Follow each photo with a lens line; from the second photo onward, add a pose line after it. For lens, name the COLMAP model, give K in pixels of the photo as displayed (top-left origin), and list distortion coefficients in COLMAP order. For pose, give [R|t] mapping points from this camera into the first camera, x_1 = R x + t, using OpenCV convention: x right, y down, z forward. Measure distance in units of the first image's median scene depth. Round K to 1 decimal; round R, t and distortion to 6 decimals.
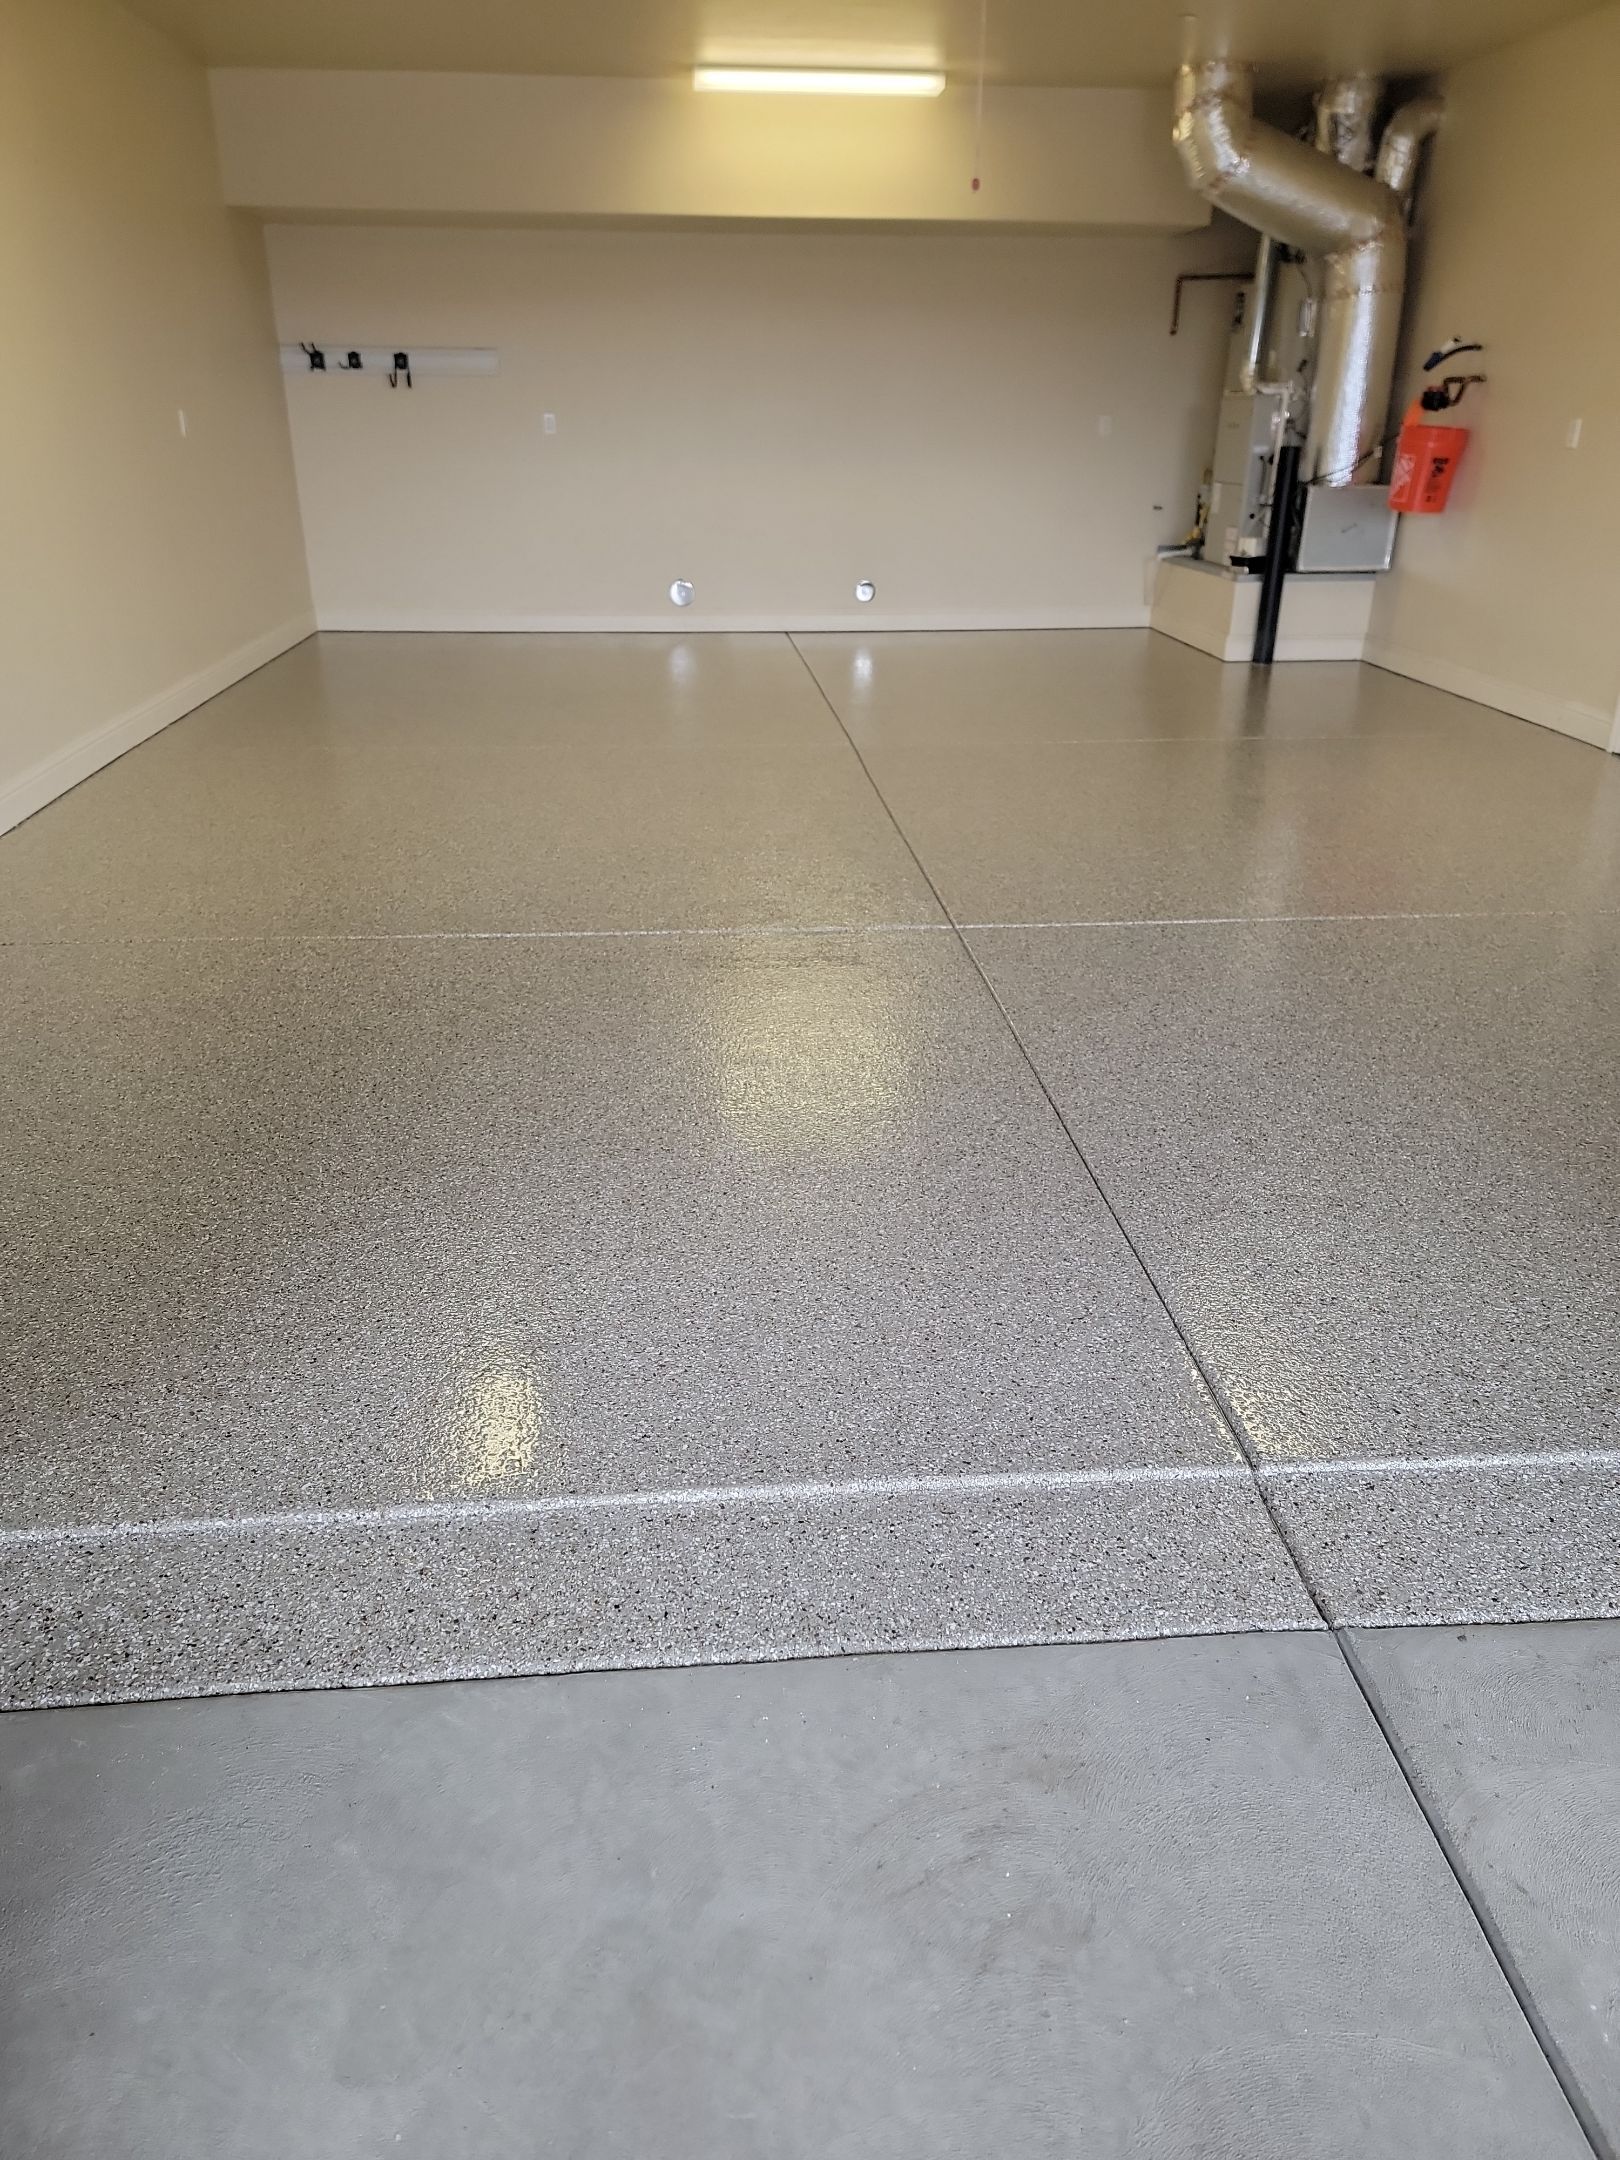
lens RADIAL K [[1499.8, 0, 819.0], [0, 1499.8, 1085.1], [0, 0, 1]] dist [0.081975, -0.073249]
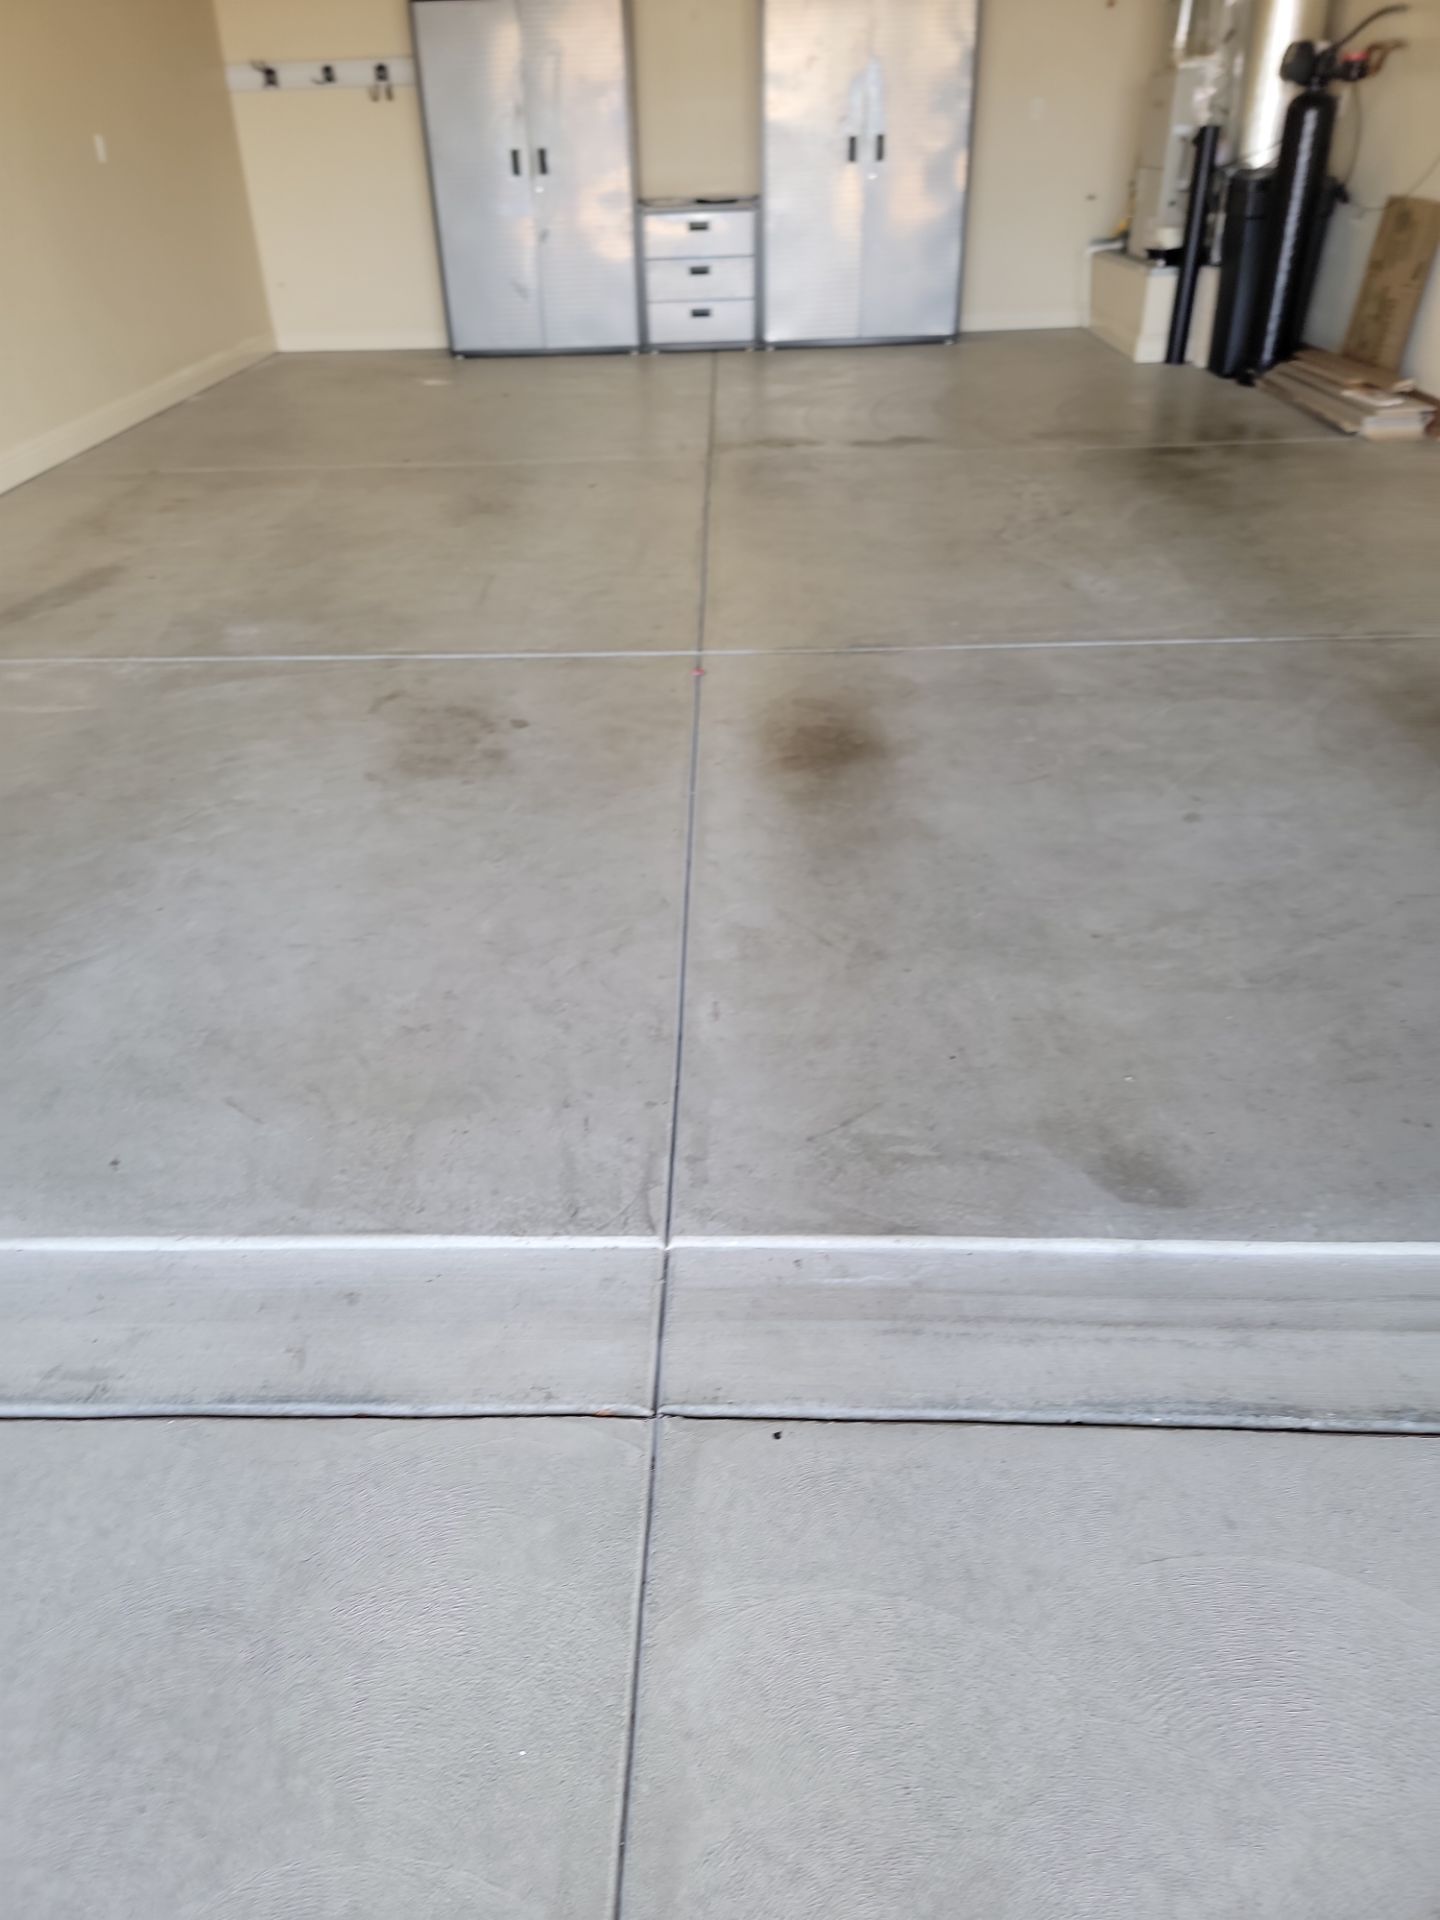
lens RADIAL K [[1333.1, 0, 691.2], [0, 1333.1, 961.5], [0, 0, 1]] dist [0.081975, -0.073249]
pose [[0.992244, 0.031215, -0.120321, 0.112513], [-0.014032, 0.989897, 0.141090, -0.014885], [0.123510, -0.138307, 0.982658, 0.044787]]
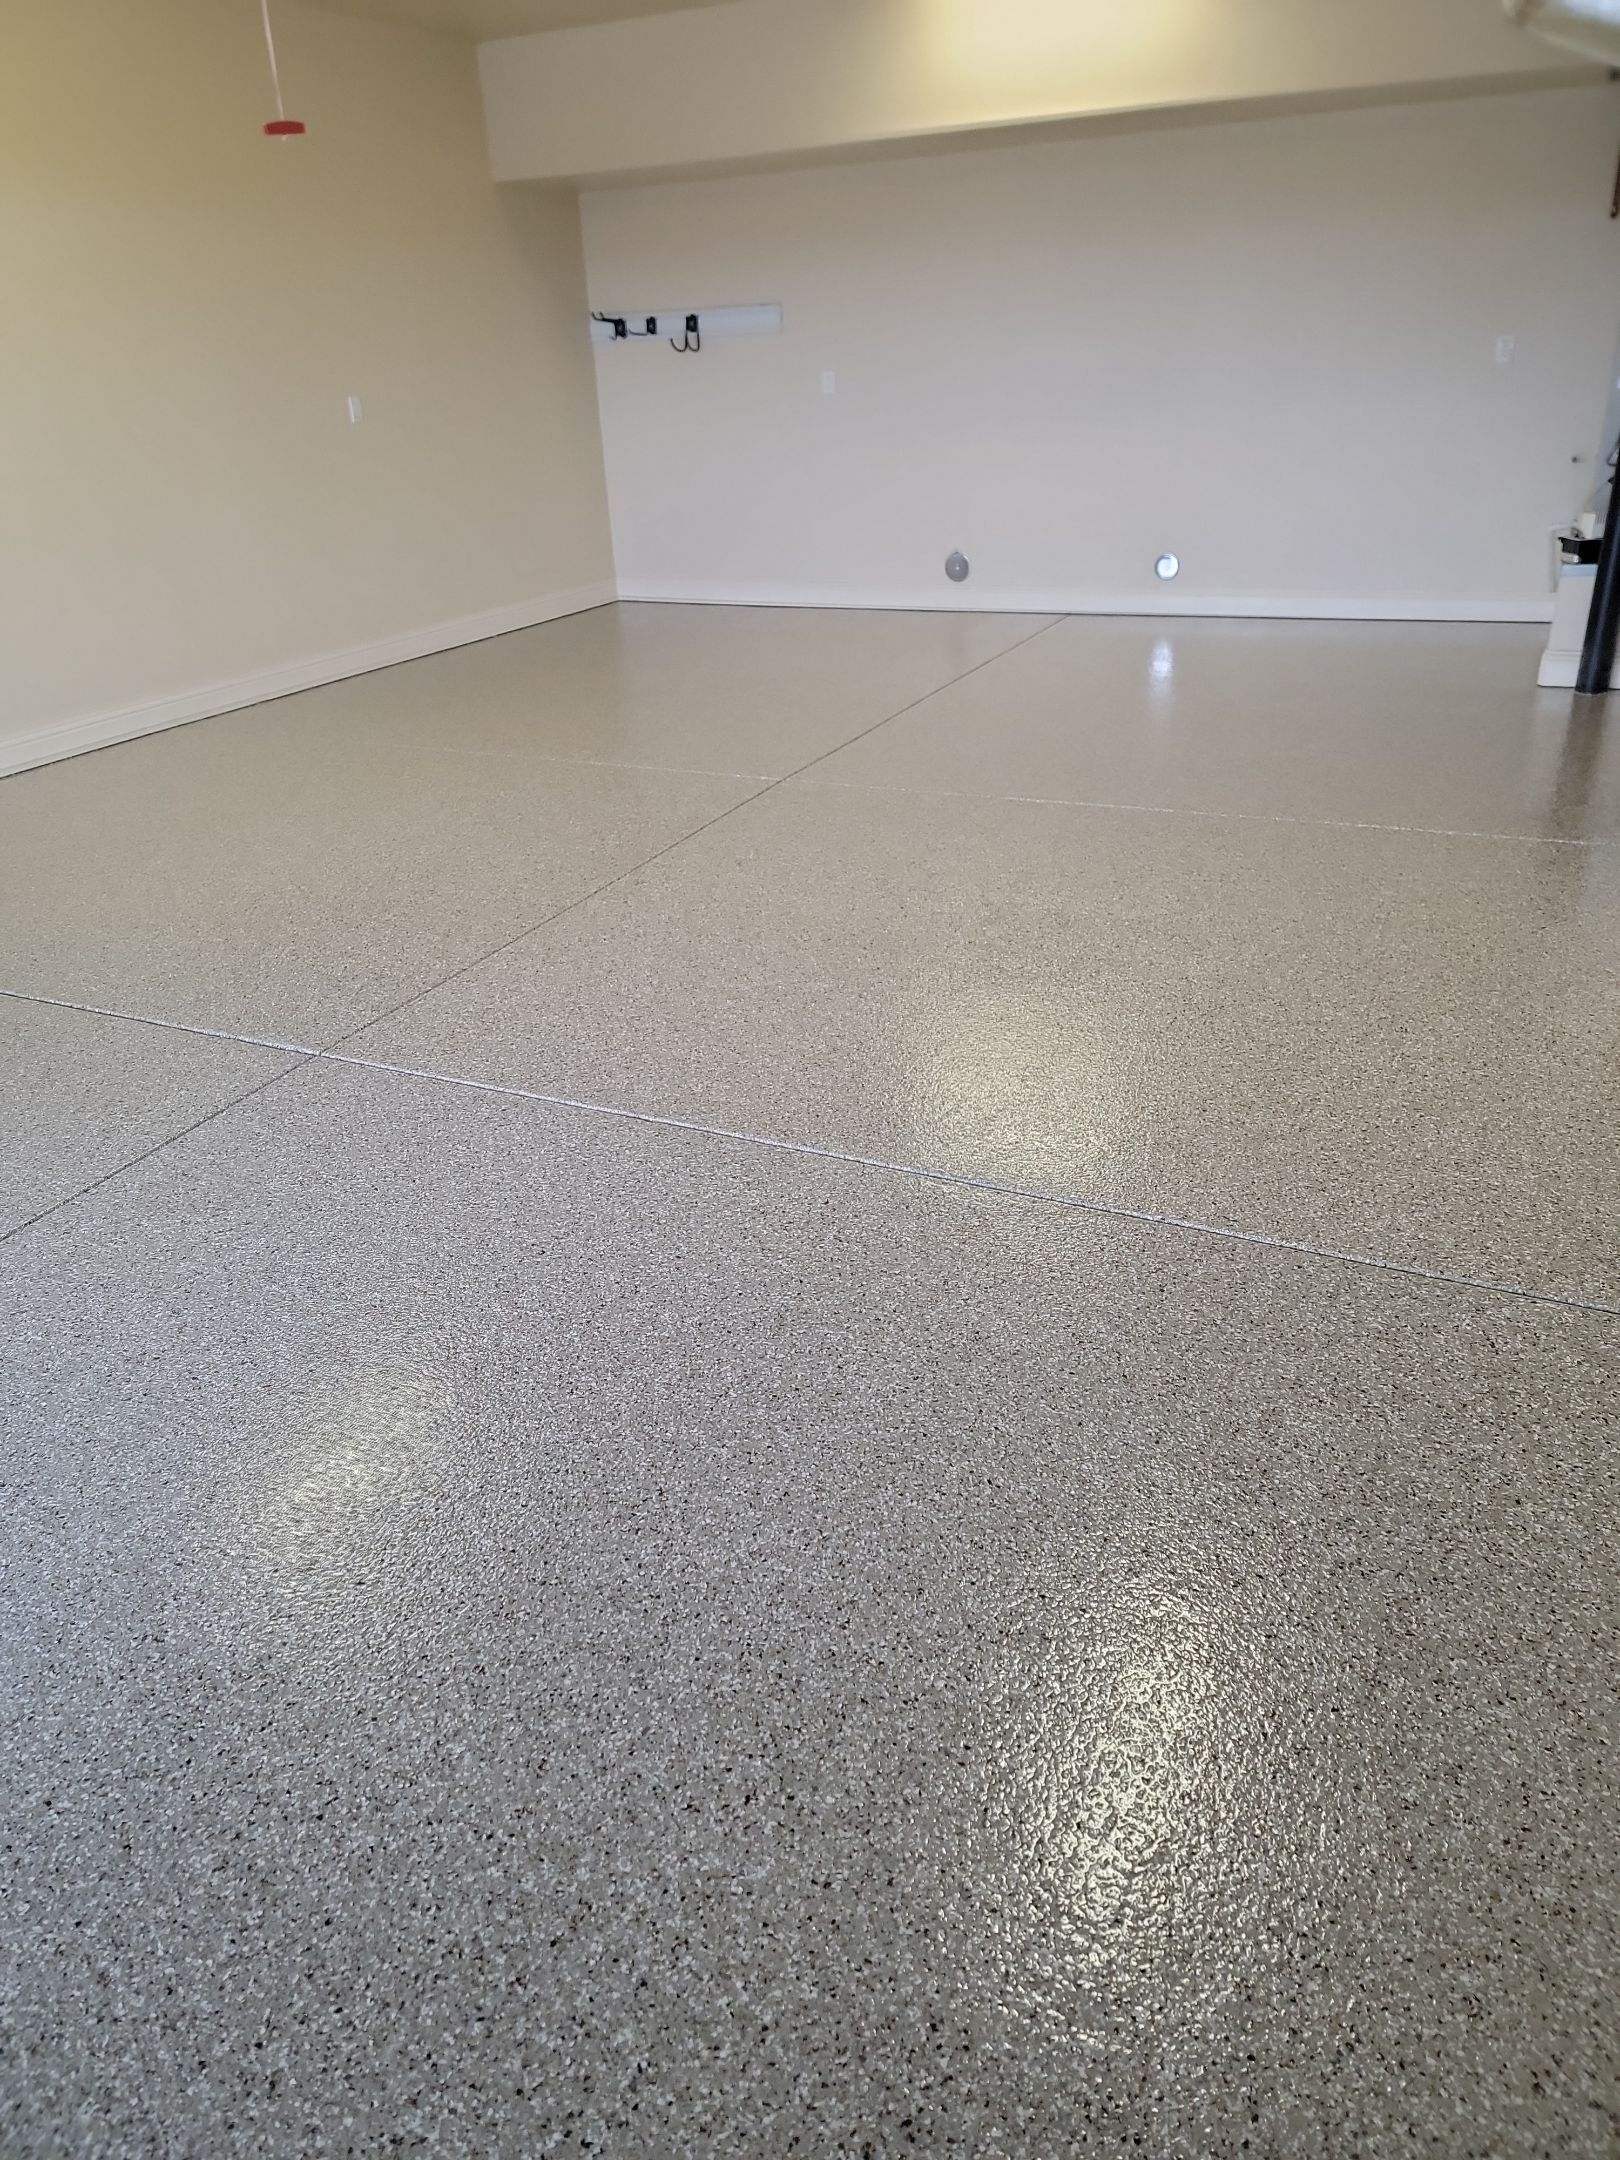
lens RADIAL K [[1499.8, 0, 759.3], [0, 1499.8, 1077.8], [0, 0, 1]] dist [0.081975, -0.073249]
pose [[0.852859, 0.184816, -0.488339, 0.391293], [-0.165653, 0.982718, 0.082613, -0.112400], [0.495168, 0.010438, 0.868735, 0.229897]]
